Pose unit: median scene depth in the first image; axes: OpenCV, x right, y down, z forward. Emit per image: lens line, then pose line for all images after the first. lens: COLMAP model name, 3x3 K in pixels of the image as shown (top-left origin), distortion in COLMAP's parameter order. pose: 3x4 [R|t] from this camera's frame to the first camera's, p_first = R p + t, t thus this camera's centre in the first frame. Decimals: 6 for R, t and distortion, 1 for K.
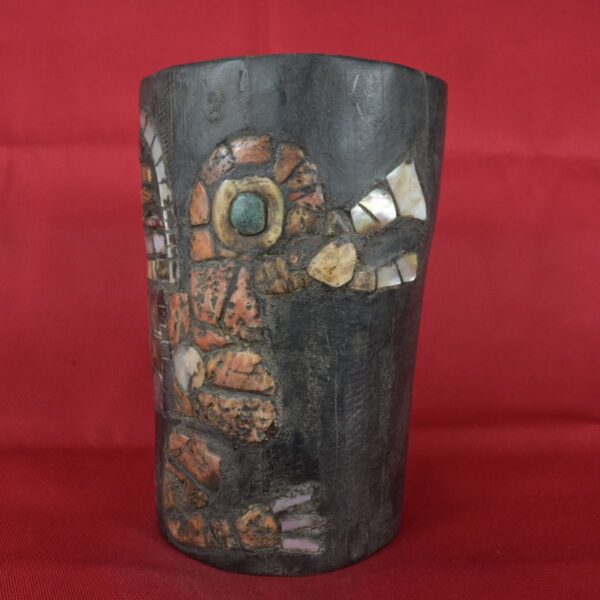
lens RADIAL K [[627.5, 0, 299.8], [0, 627.5, 299.1], [0, 0, 1]] dist [0.040744, 0.000000]
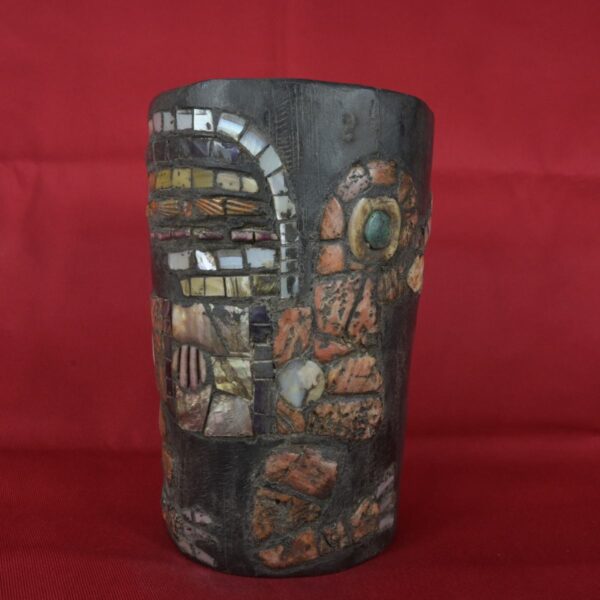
lens RADIAL K [[627.5, 0, 299.8], [0, 627.5, 299.7], [0, 0, 1]] dist [0.040744, 0.000000]
pose [[0.671673, -0.061239, 0.738313, -0.948110], [0.072324, 0.997238, 0.016919, -0.039933], [-0.737309, 0.042034, 0.674246, 0.345496]]
